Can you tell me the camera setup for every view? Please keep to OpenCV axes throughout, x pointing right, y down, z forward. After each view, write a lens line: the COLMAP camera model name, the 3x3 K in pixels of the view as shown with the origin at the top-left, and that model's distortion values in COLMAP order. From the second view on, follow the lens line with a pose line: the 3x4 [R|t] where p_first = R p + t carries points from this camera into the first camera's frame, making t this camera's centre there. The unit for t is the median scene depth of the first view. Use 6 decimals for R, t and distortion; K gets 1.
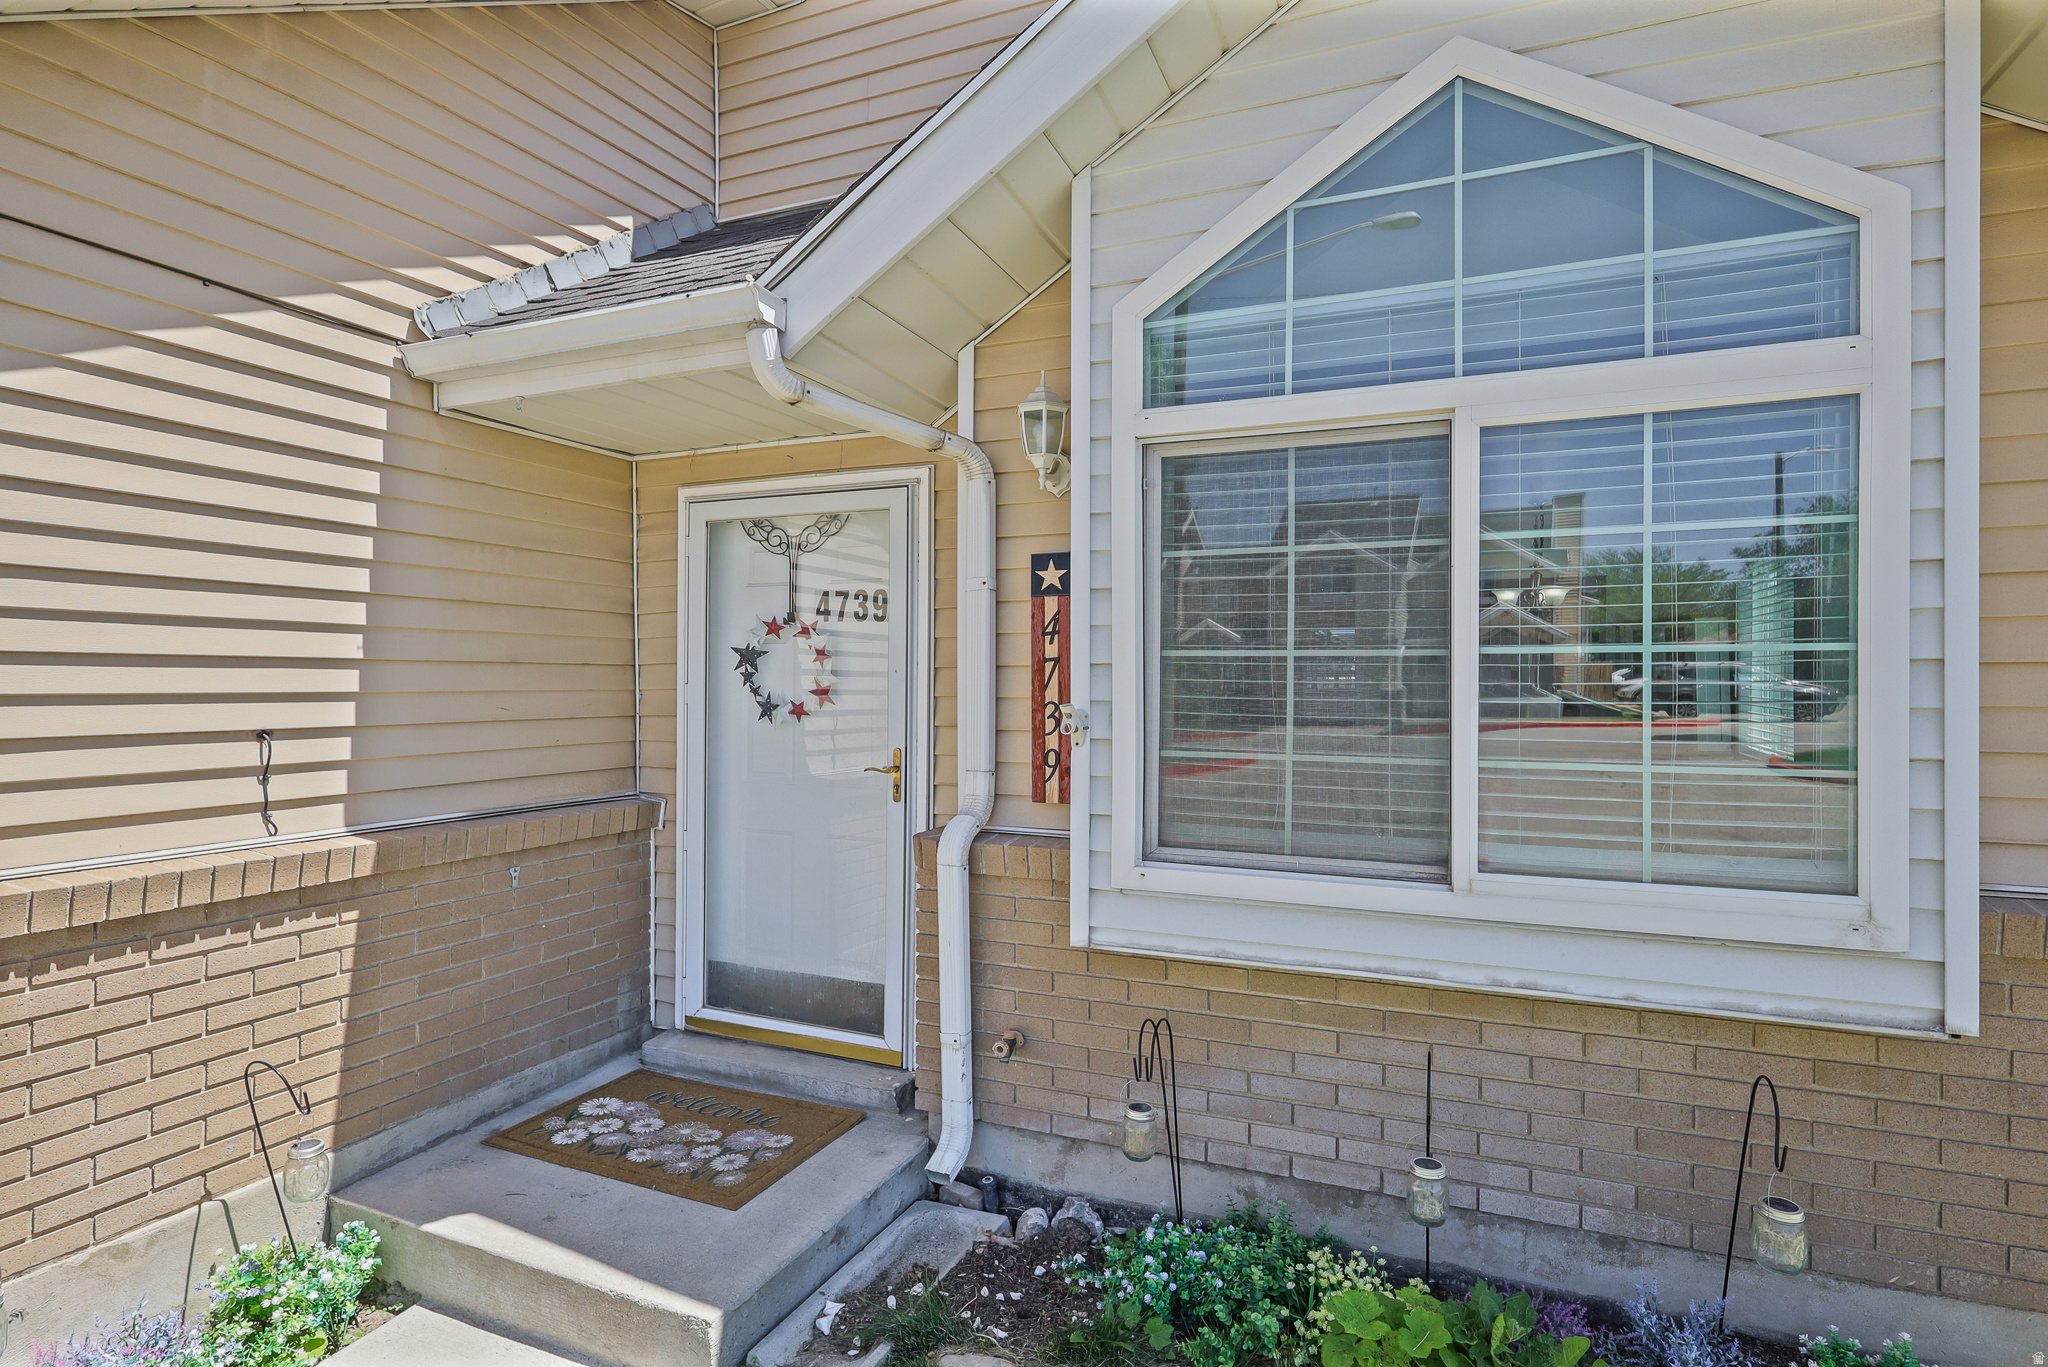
lens RADIAL K [[879.4, 0, 1142.2], [0, 879.4, 681.5], [0, 0, 1]] dist [-0.000825, 0.000188]
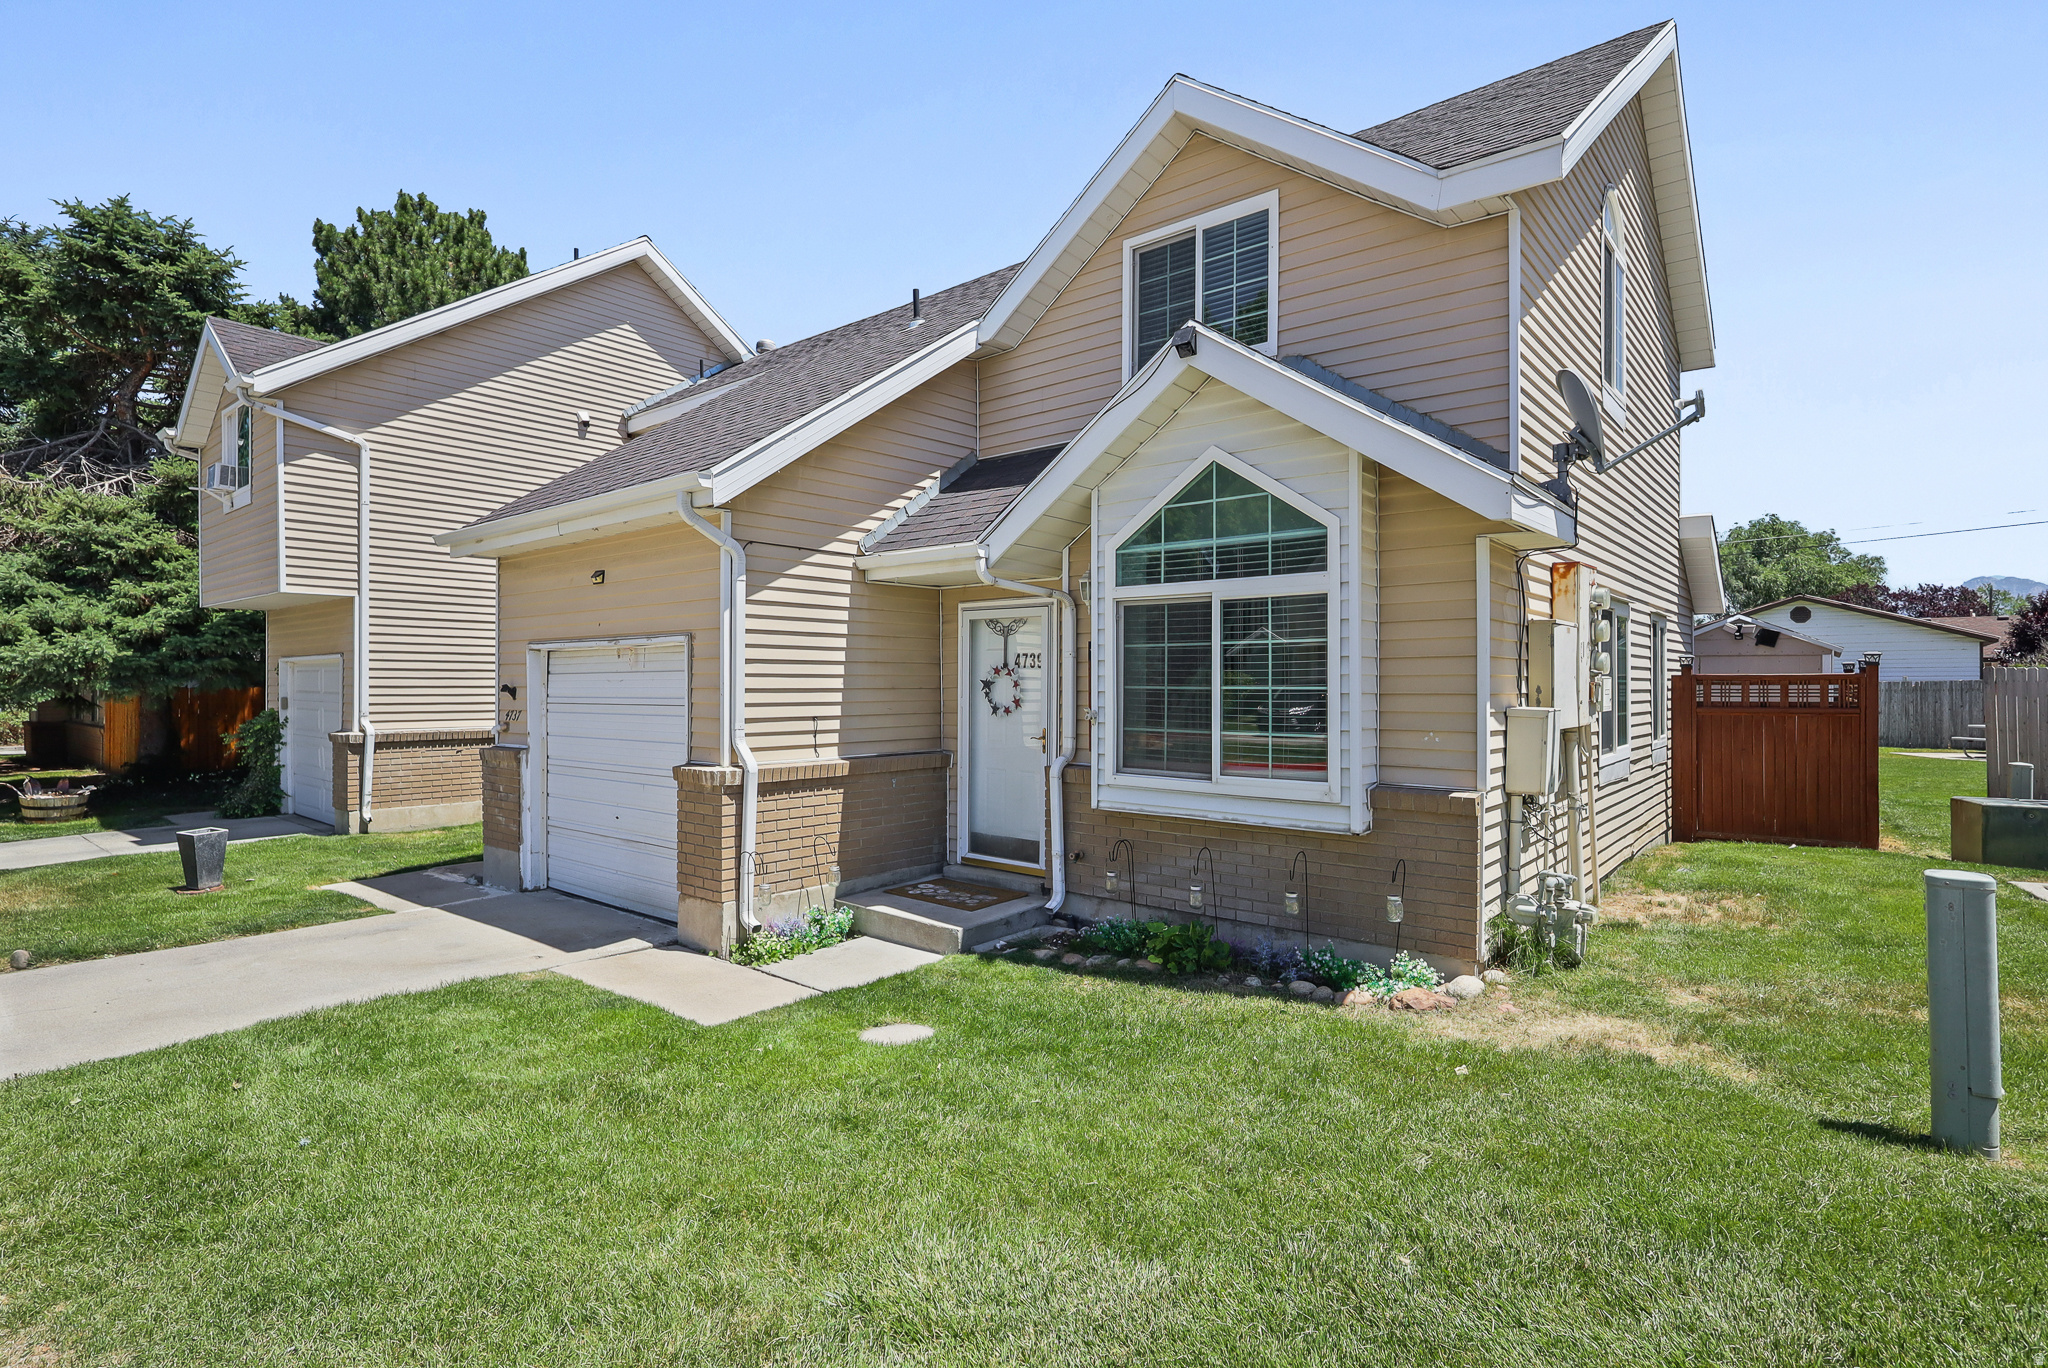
lens RADIAL K [[972.0, 0, 1037.9], [0, 972.0, 652.6], [0, 0, 1]] dist [-0.001149, 0.000017]
pose [[0.903125, -0.018099, -0.428996, 0.829088], [0.004098, 0.999429, -0.033538, -0.034065], [0.429358, 0.028532, 0.902684, -1.312388]]
